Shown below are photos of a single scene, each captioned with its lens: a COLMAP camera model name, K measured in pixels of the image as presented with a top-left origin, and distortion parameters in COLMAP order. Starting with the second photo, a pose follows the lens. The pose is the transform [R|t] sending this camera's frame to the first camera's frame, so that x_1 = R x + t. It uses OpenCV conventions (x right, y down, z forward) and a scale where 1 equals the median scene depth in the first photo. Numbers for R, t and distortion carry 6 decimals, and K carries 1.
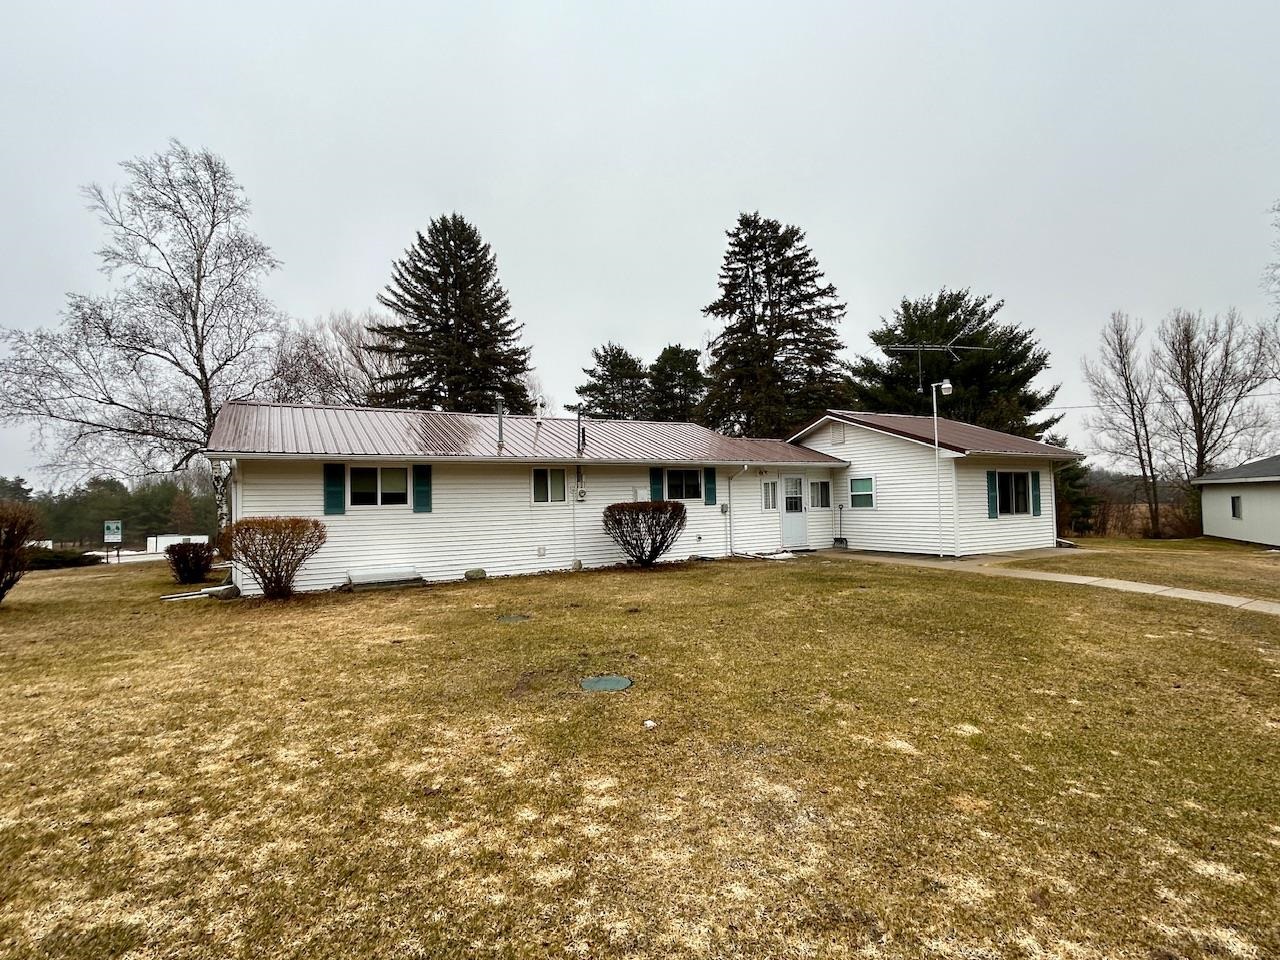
lens RADIAL K [[649.3, 0, 641.6], [0, 649.3, 476.6], [0, 0, 1]] dist [-0.014511, 0.016315]
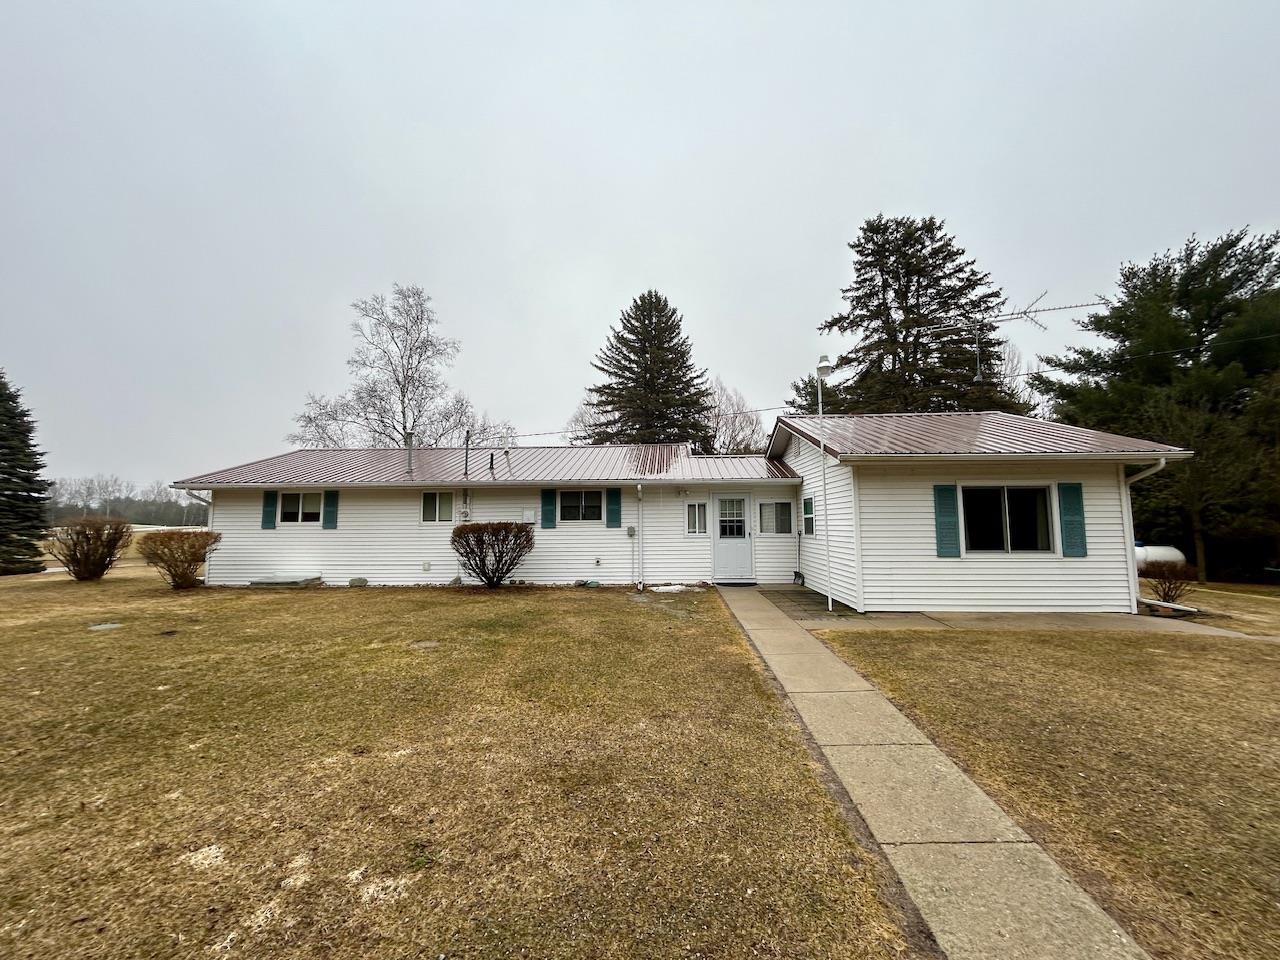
lens RADIAL K [[512.9, 0, 641.0], [0, 512.9, 478.7], [0, 0, 1]] dist [-0.002239, 0.000567]
pose [[0.839748, -0.028649, -0.542220, 0.220354], [0.008242, 0.999165, -0.040028, 0.001180], [0.542913, 0.029145, 0.839283, 0.157744]]
